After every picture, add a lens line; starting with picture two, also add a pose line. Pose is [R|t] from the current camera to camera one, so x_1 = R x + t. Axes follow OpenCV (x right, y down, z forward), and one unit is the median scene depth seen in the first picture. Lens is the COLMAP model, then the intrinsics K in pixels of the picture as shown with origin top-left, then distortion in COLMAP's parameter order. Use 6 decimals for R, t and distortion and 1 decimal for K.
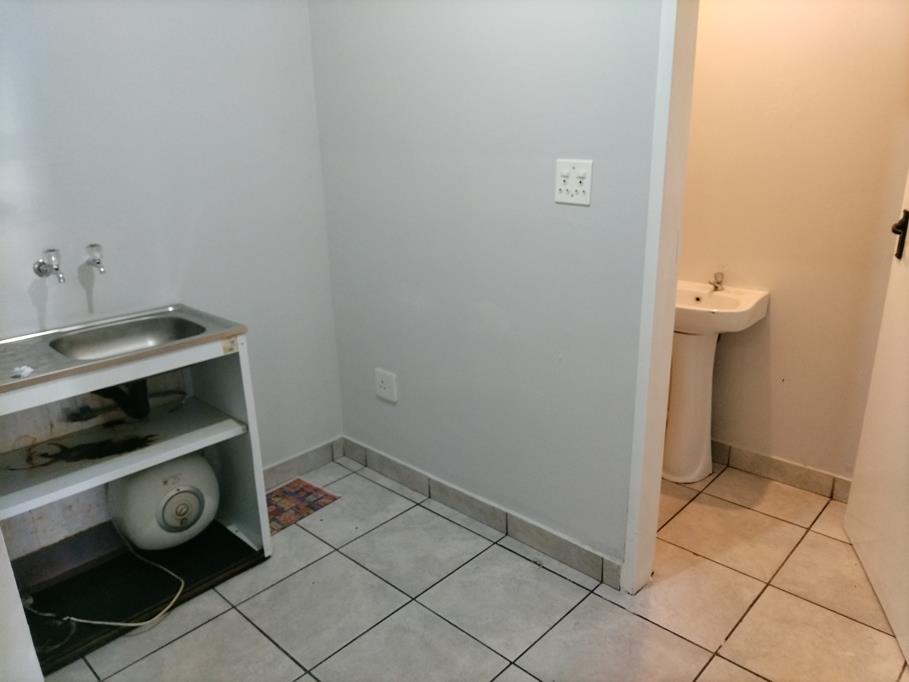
lens RADIAL K [[670.2, 0, 453.3], [0, 670.2, 345.8], [0, 0, 1]] dist [0.043555, -0.054913]
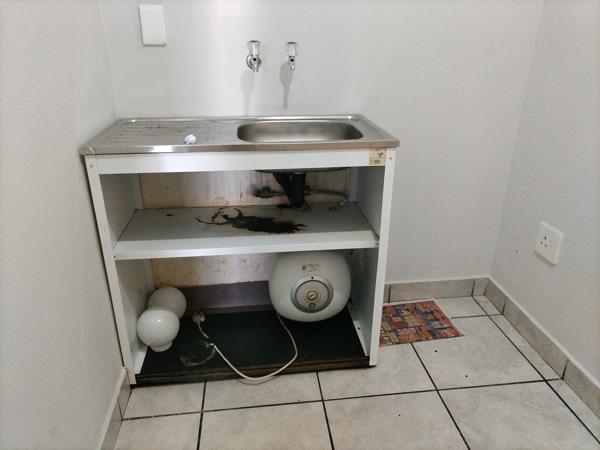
lens RADIAL K [[442.4, 0, 299.2], [0, 442.4, 228.2], [0, 0, 1]] dist [0.043555, -0.054913]
pose [[0.769785, 0.279689, -0.573765, -0.024305], [-0.217791, 0.960035, 0.175784, 0.008903], [0.599999, -0.010355, 0.799934, 0.388048]]
